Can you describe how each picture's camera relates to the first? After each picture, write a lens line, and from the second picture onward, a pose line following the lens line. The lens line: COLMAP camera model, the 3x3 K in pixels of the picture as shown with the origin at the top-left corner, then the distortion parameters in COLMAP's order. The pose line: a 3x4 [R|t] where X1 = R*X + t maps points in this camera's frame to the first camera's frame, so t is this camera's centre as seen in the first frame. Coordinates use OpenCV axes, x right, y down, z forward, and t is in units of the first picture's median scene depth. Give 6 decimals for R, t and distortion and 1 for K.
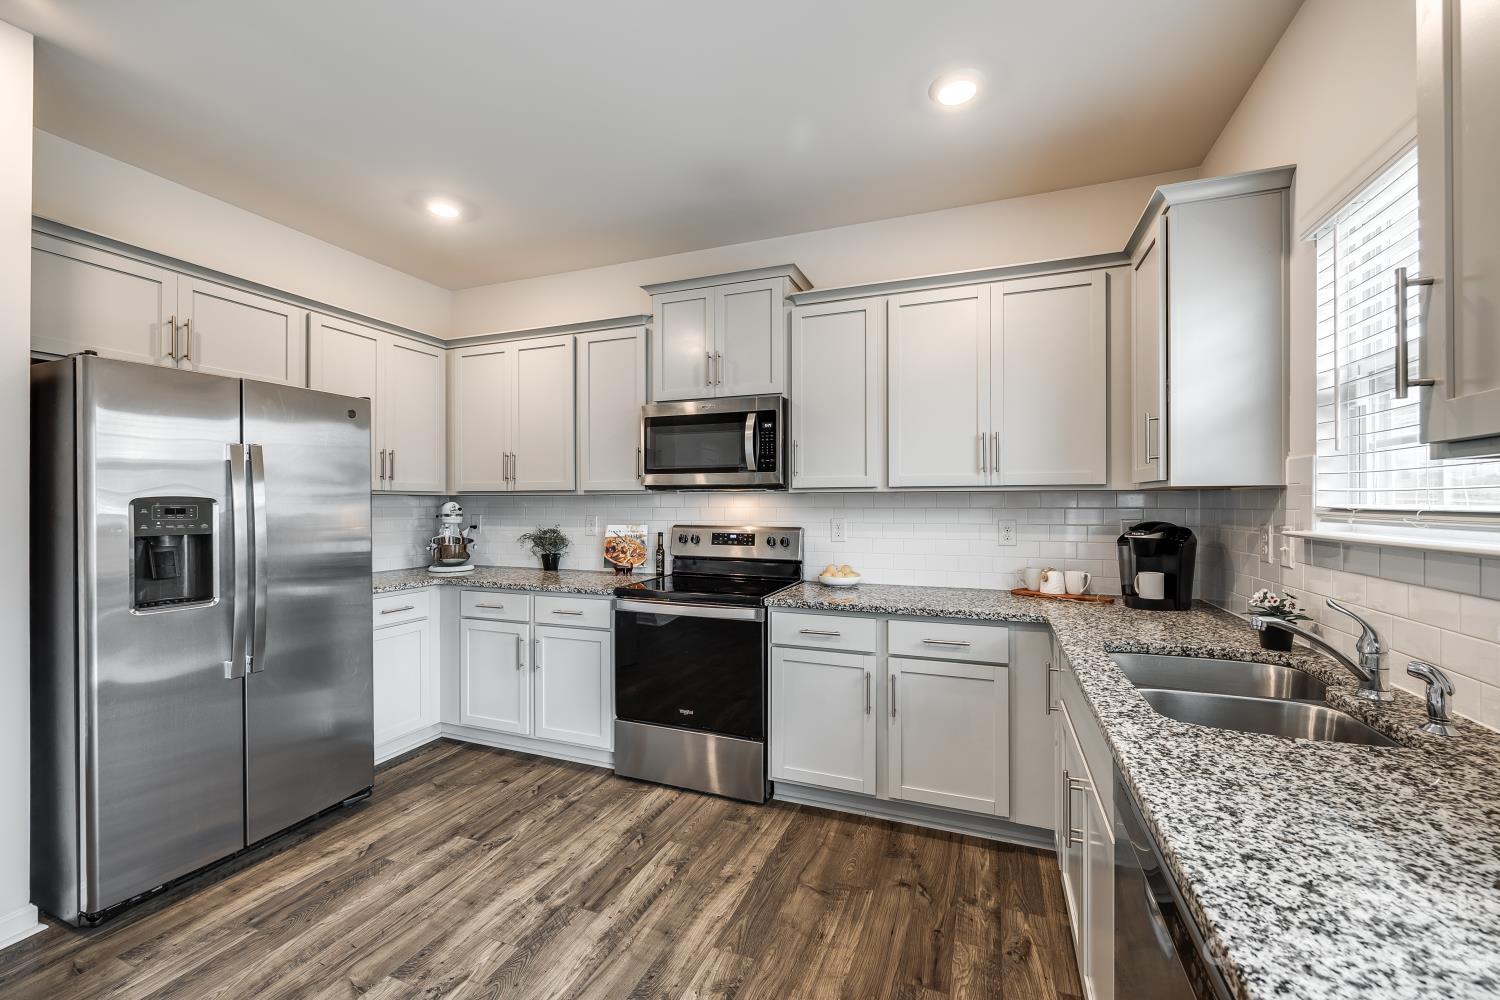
lens RADIAL K [[605.0, 0, 752.2], [0, 605.0, 503.0], [0, 0, 1]] dist [-0.003362, 0.000486]
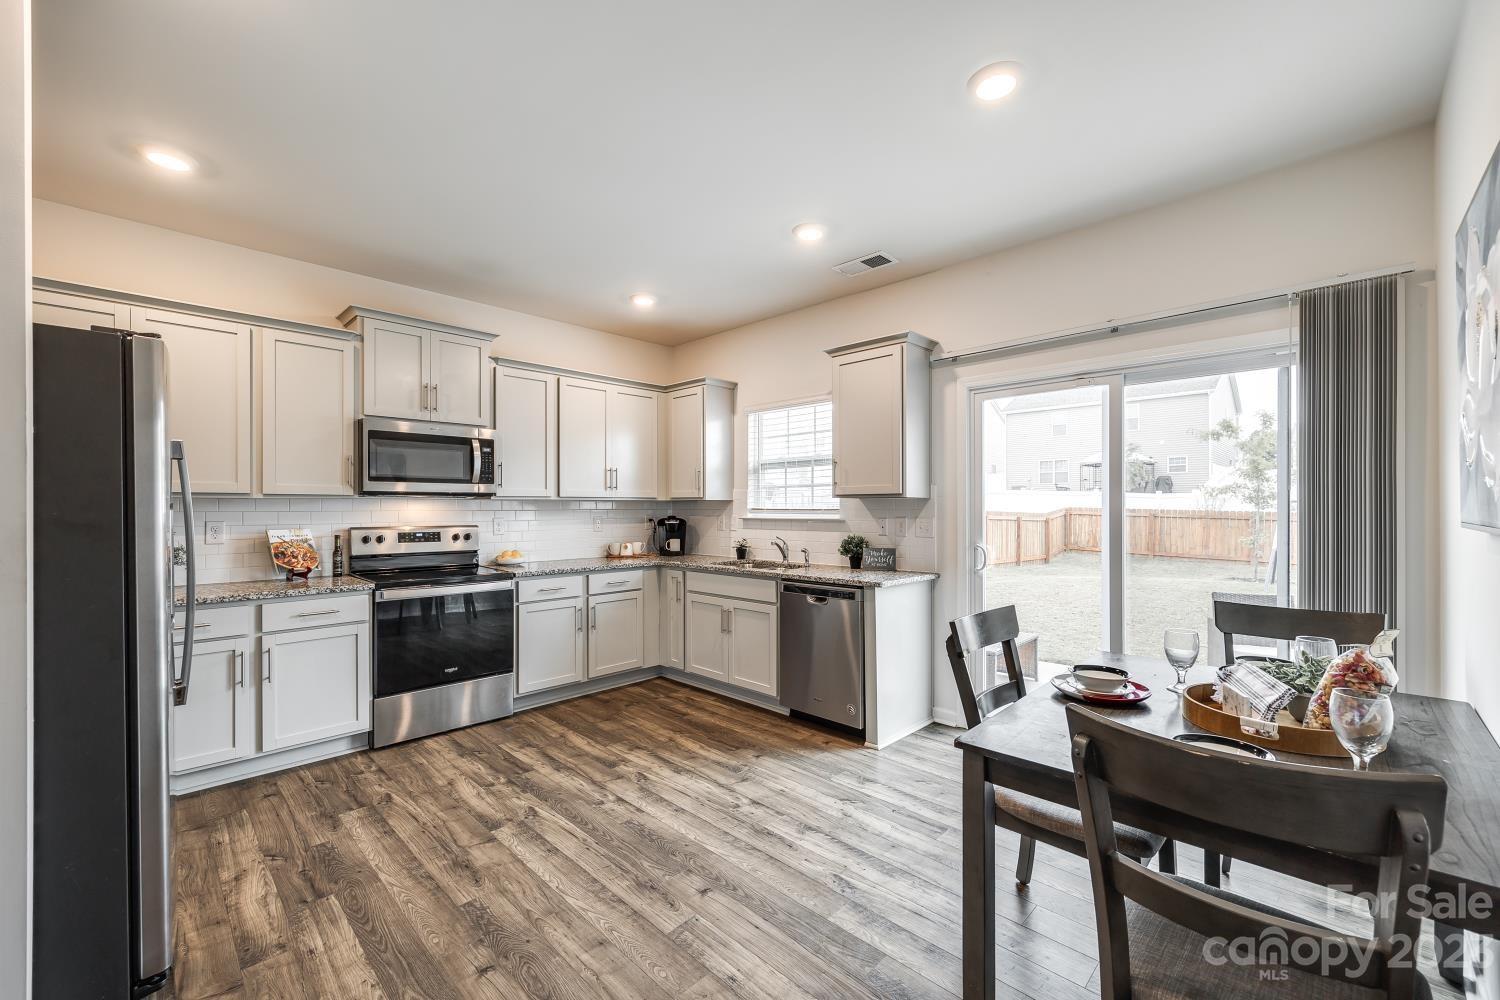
lens RADIAL K [[605.0, 0, 756.4], [0, 605.0, 506.2], [0, 0, 1]] dist [-0.003362, 0.000486]
pose [[0.391044, 0.001367, 0.920371, -1.161221], [0.001990, 0.999995, -0.002330, 0.003432], [-0.920370, 0.002743, 0.391040, -0.109296]]
